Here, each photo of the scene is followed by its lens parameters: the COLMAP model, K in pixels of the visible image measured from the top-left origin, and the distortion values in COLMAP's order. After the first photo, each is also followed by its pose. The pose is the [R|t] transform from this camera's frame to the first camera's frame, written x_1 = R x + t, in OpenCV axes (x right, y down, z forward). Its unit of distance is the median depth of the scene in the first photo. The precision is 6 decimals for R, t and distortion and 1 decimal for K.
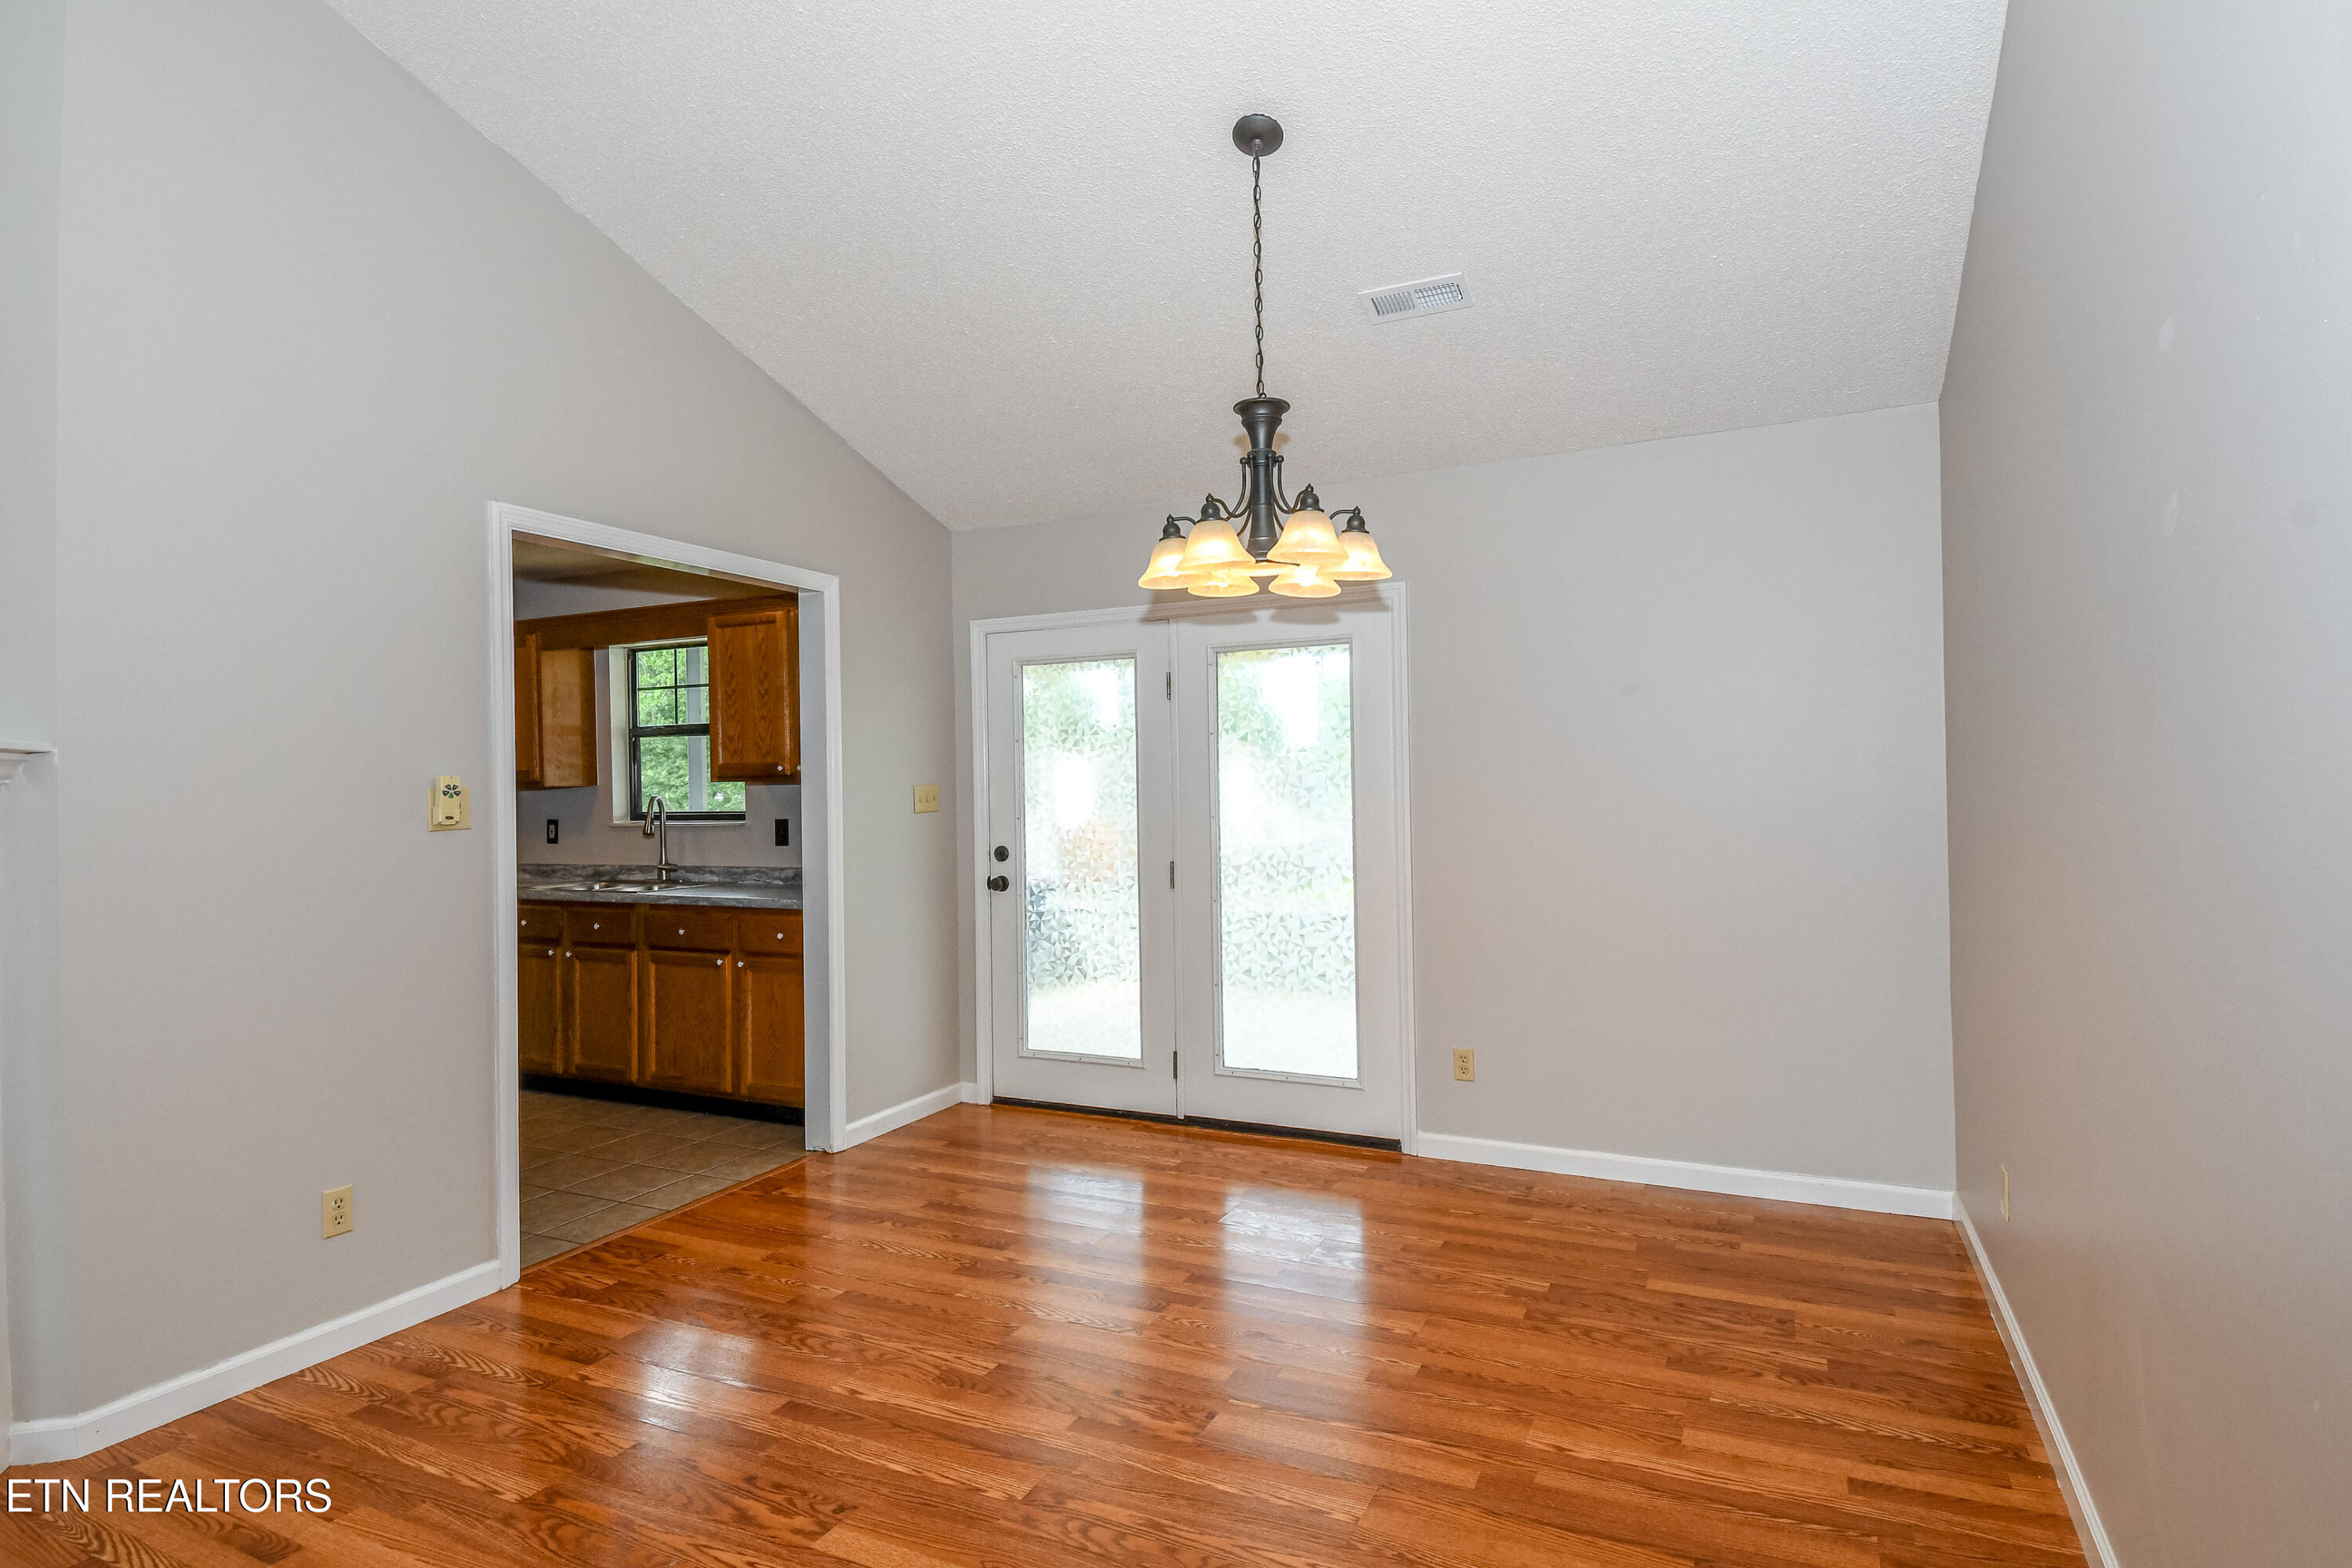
lens RADIAL K [[1211.5, 0, 1172.5], [0, 1211.5, 784.0], [0, 0, 1]] dist [0.036754, -0.042297]
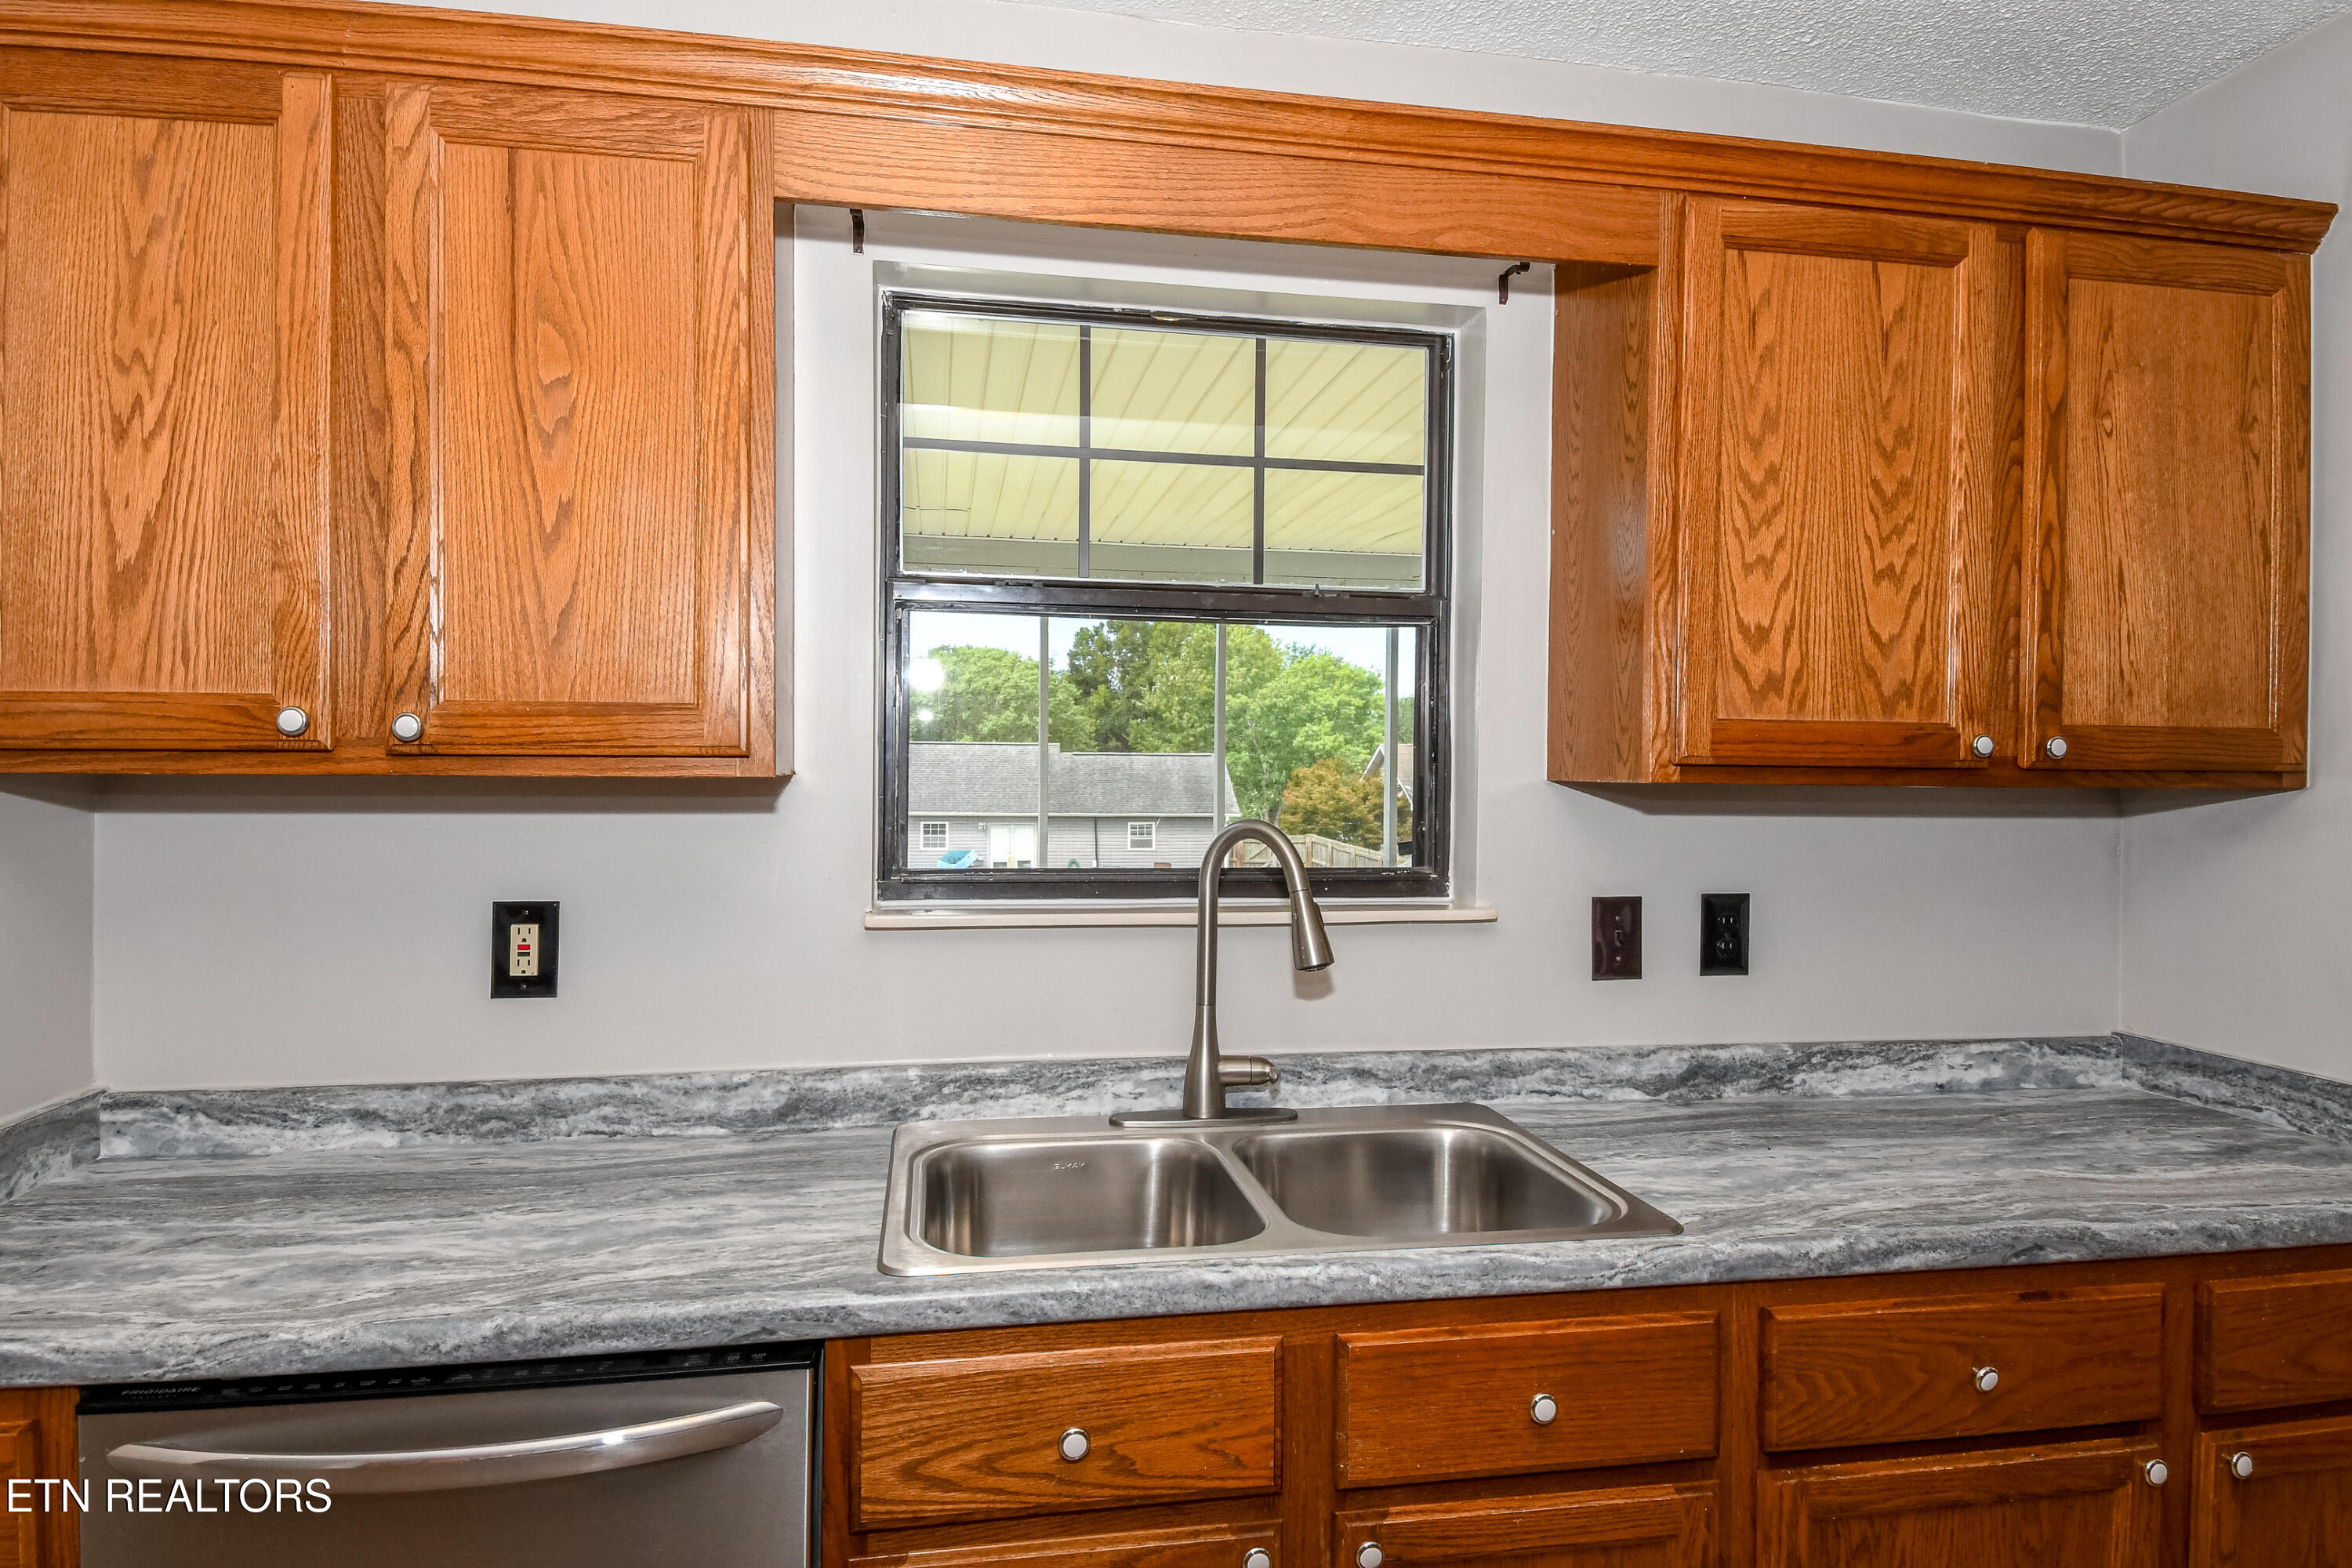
lens RADIAL K [[1351.5, 0, 1179.5], [0, 1351.5, 766.6], [0, 0, 1]] dist [0.059030, -0.058940]
pose [[0.809086, 0.024232, 0.587190, -0.858563], [-0.023673, 0.999682, -0.008635, 0.000426], [-0.587213, -0.006914, 0.809403, 1.049692]]
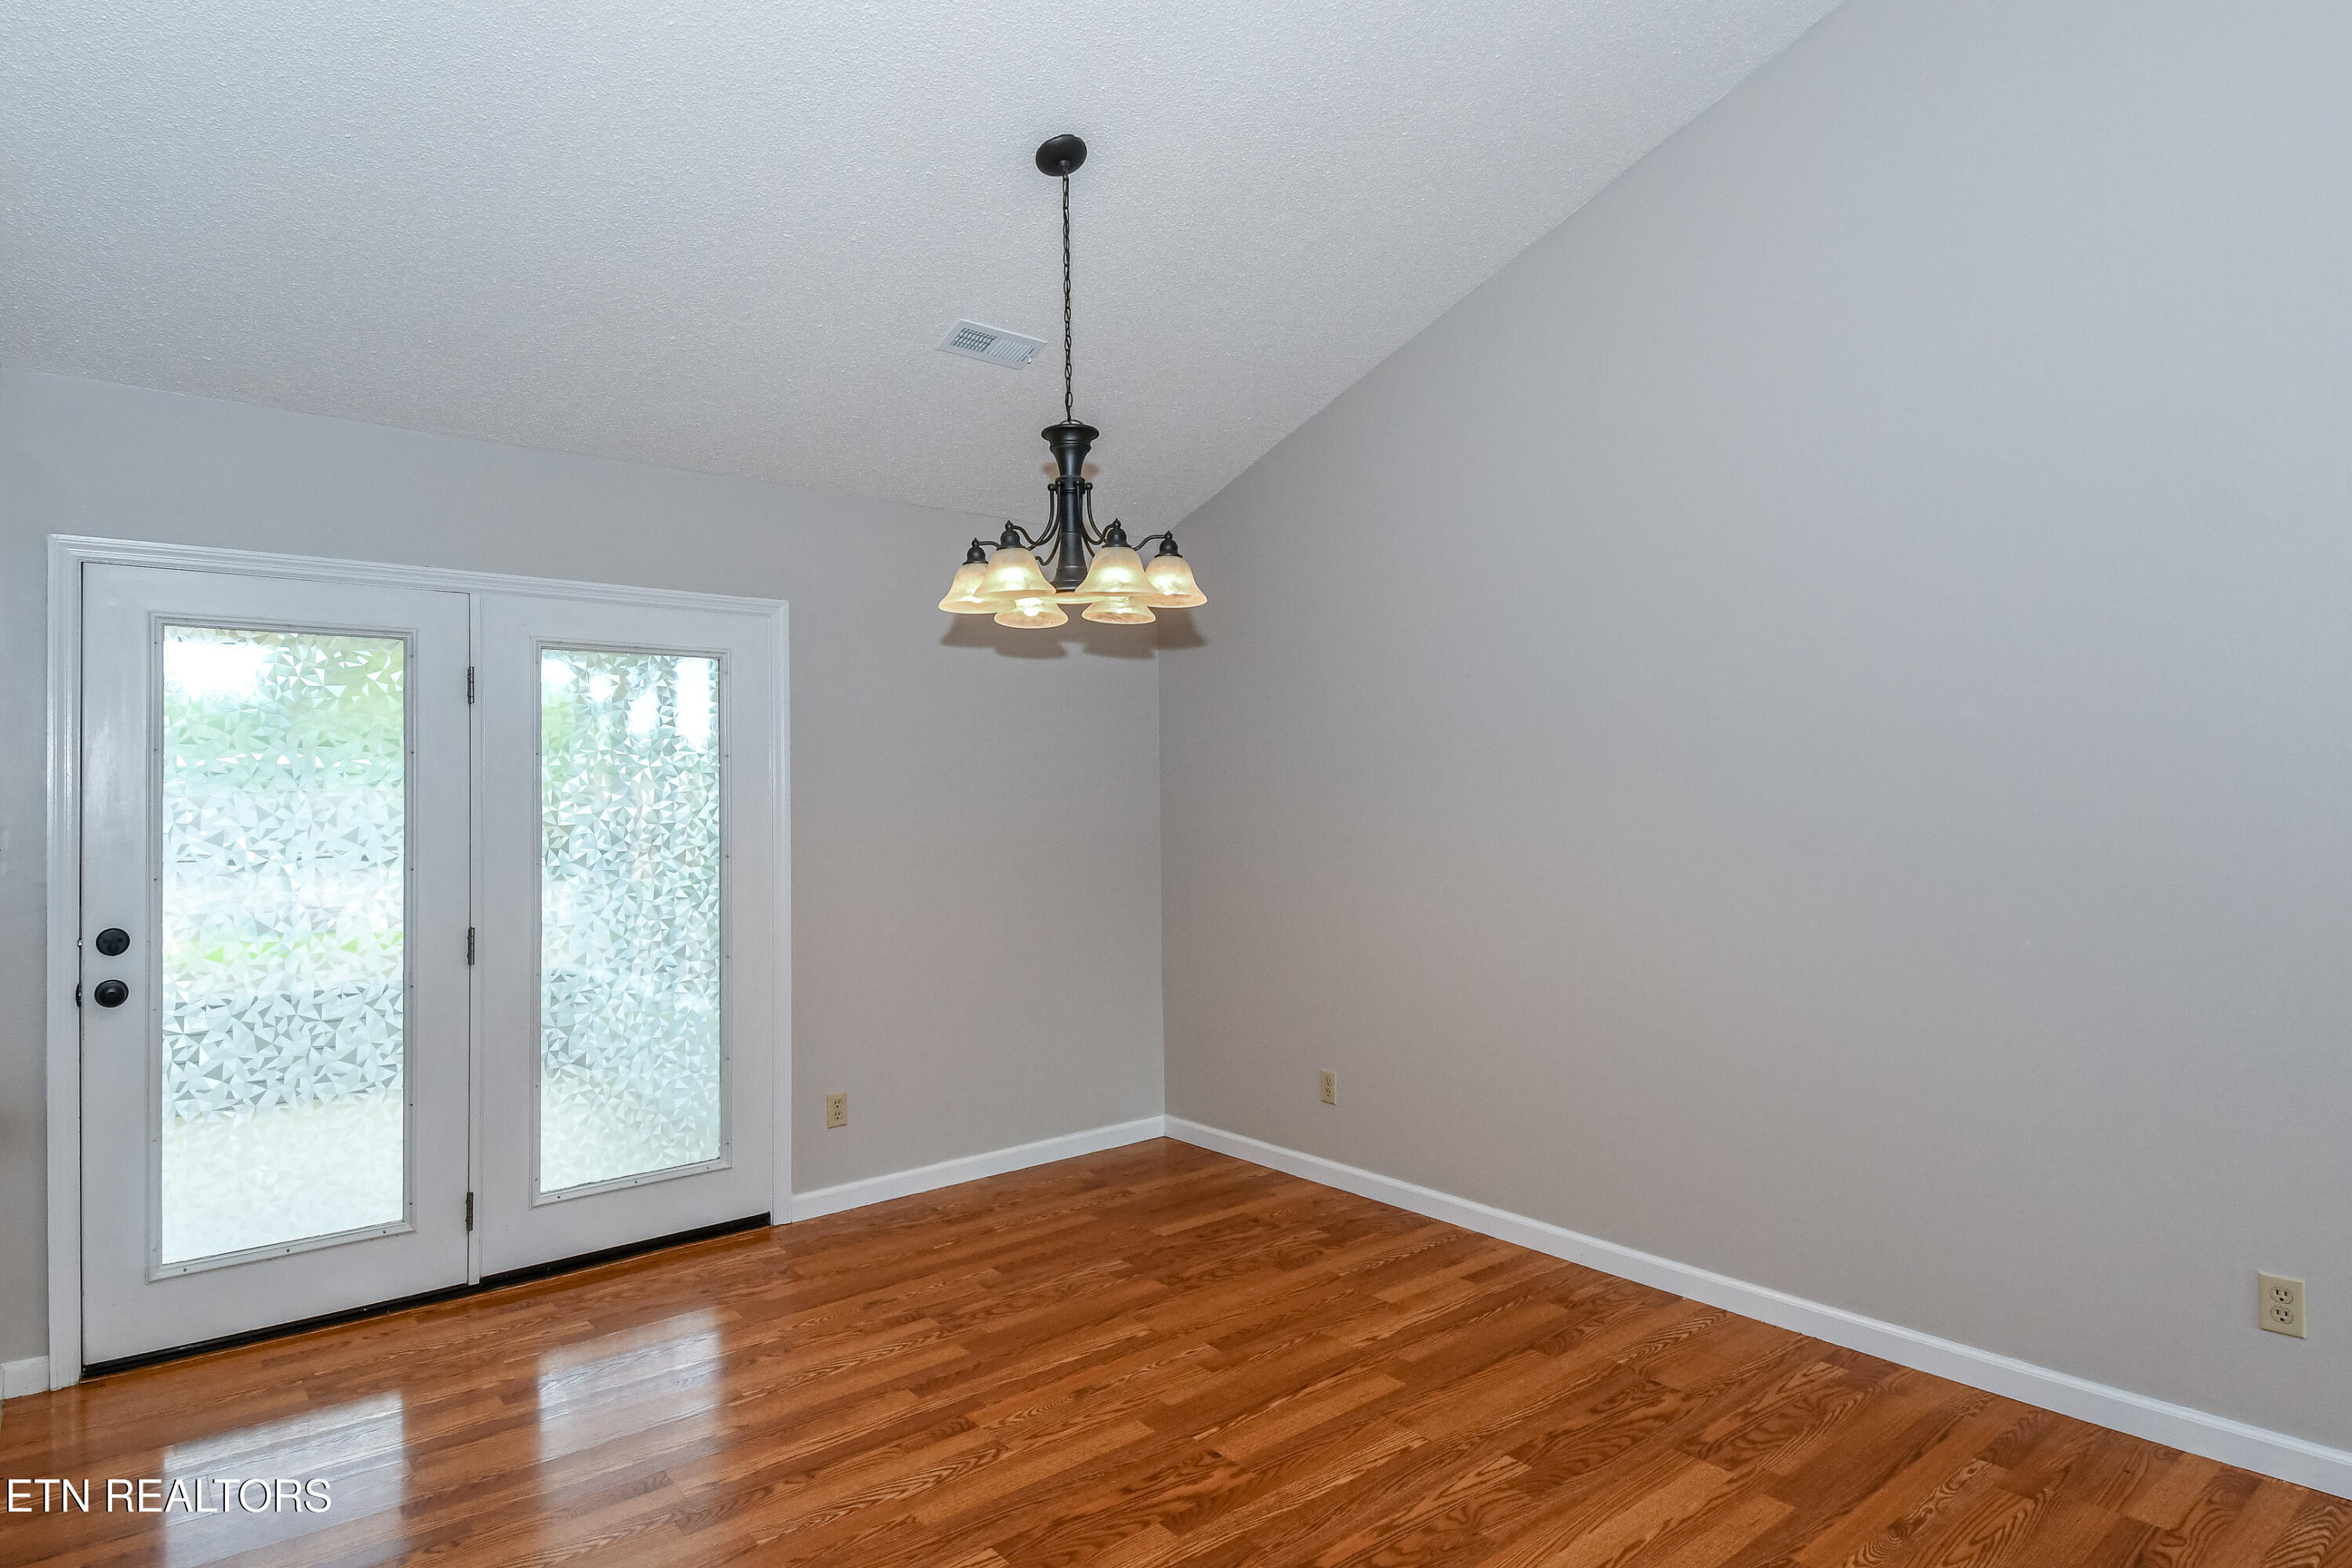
lens RADIAL K [[1223.1, 0, 1121.8], [0, 1223.1, 787.1], [0, 0, 1]] dist [0.073542, -0.061921]
pose [[0.461937, 0.020101, 0.886685, -0.558142], [0.004163, 0.999683, -0.024832, 0.000010], [-0.886903, 0.015162, 0.461707, 0.362911]]
